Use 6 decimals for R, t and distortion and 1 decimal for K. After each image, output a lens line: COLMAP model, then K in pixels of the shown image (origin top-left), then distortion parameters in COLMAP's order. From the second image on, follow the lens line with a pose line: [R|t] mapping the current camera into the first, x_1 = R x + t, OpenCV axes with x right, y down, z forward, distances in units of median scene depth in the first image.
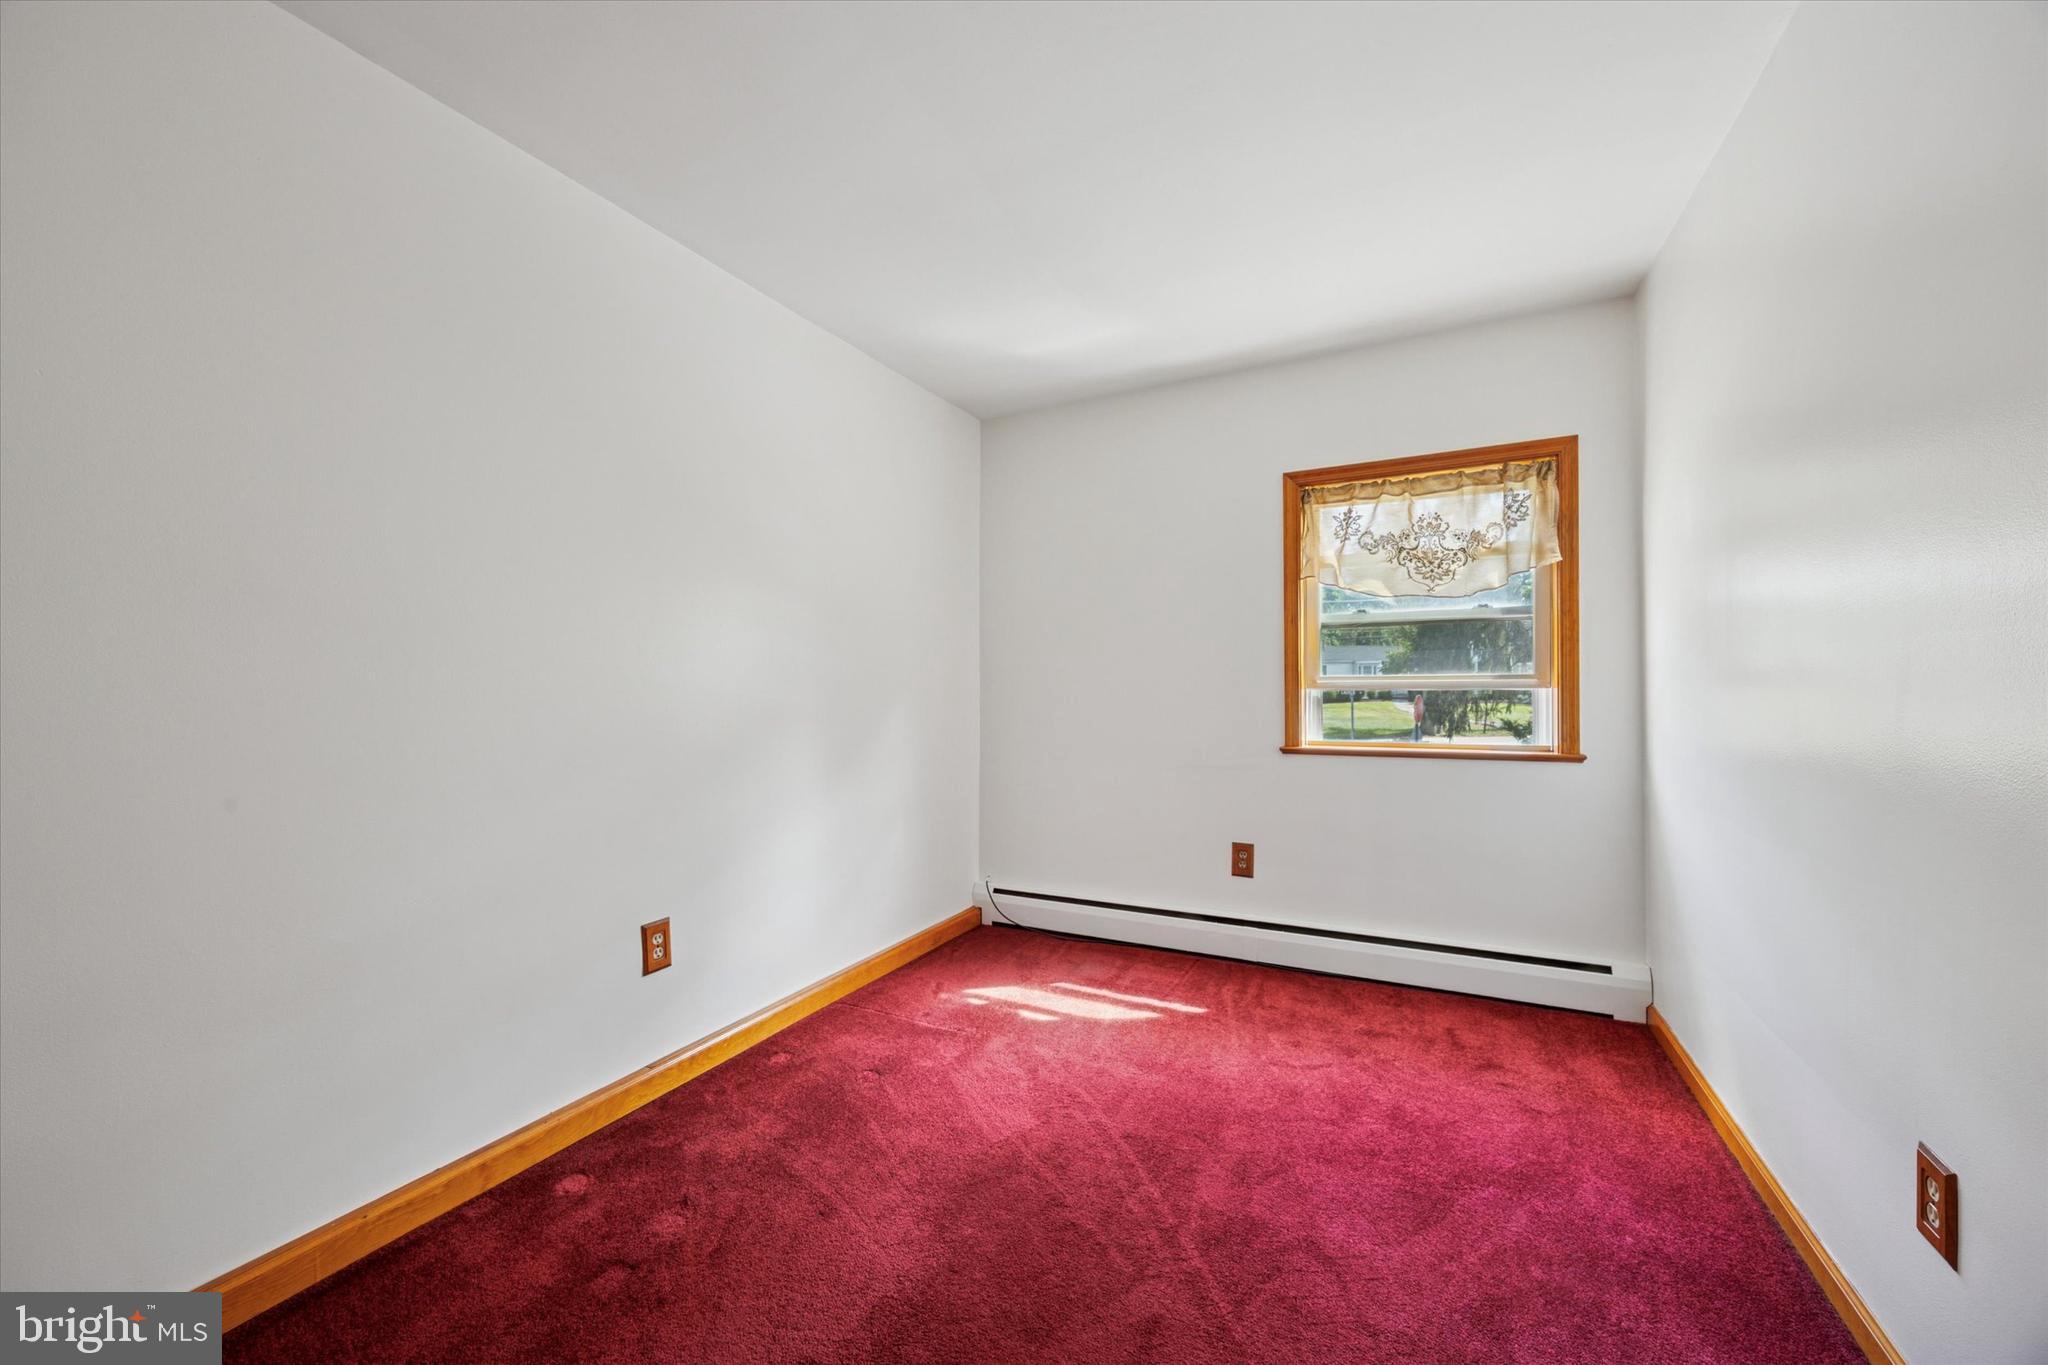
lens RADIAL K [[771.7, 0, 1024.0], [0, 771.7, 682.5], [0, 0, 1]] dist [-0.001640, 0.000822]
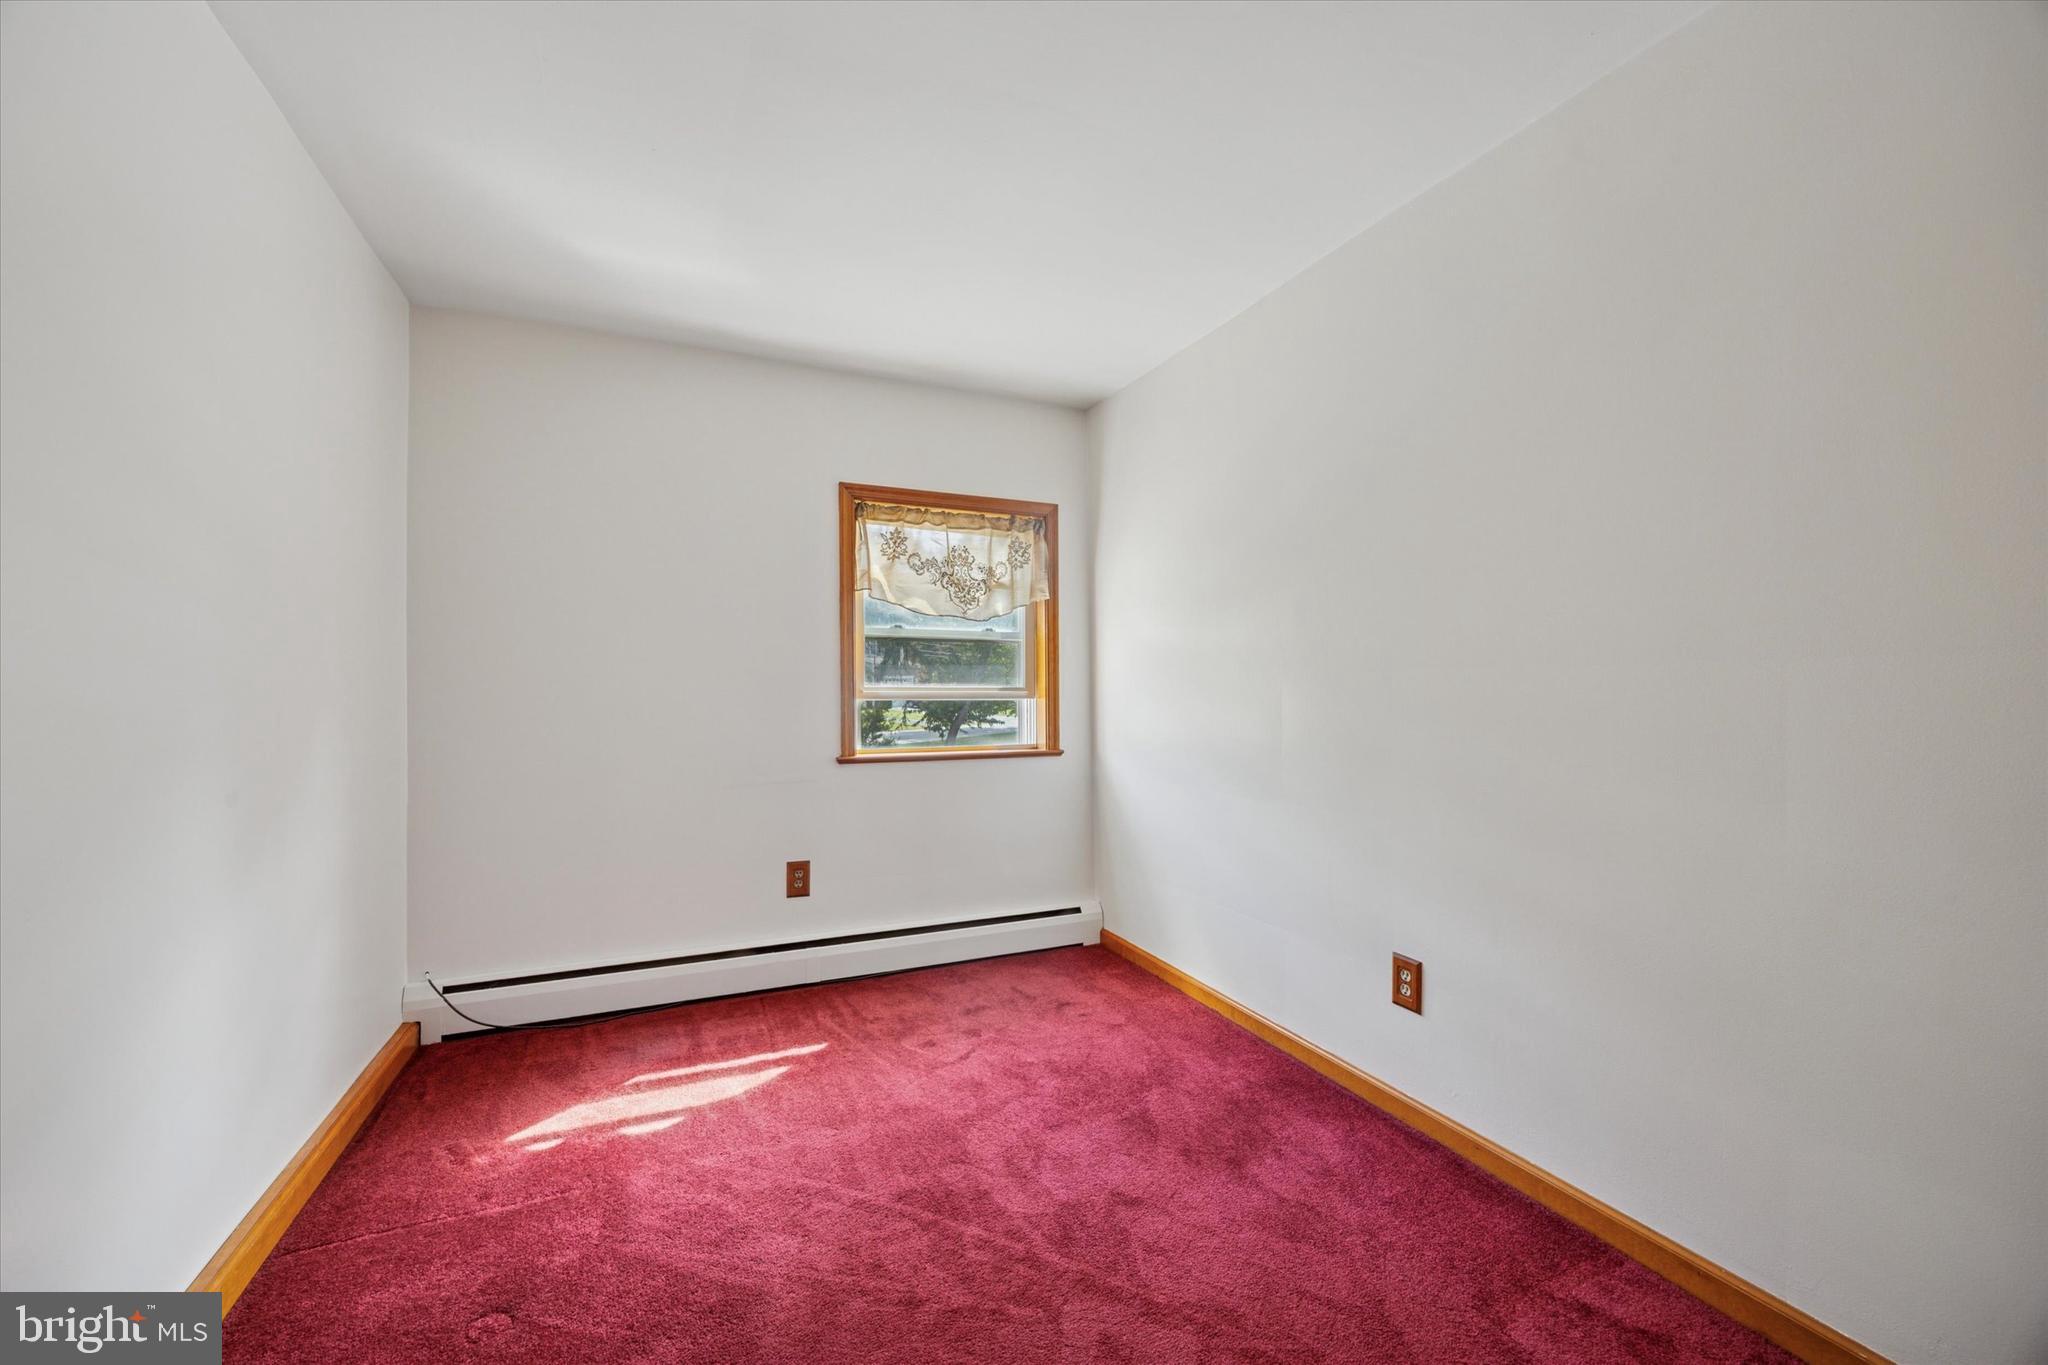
lens RADIAL K [[771.7, 0, 1024.0], [0, 771.7, 682.5], [0, 0, 1]] dist [-0.001640, 0.000822]
pose [[0.635592, 0.017774, 0.771821, -0.315840], [-0.009290, 0.999839, -0.015375, 0.001012], [-0.771969, 0.002602, 0.635654, 0.209410]]
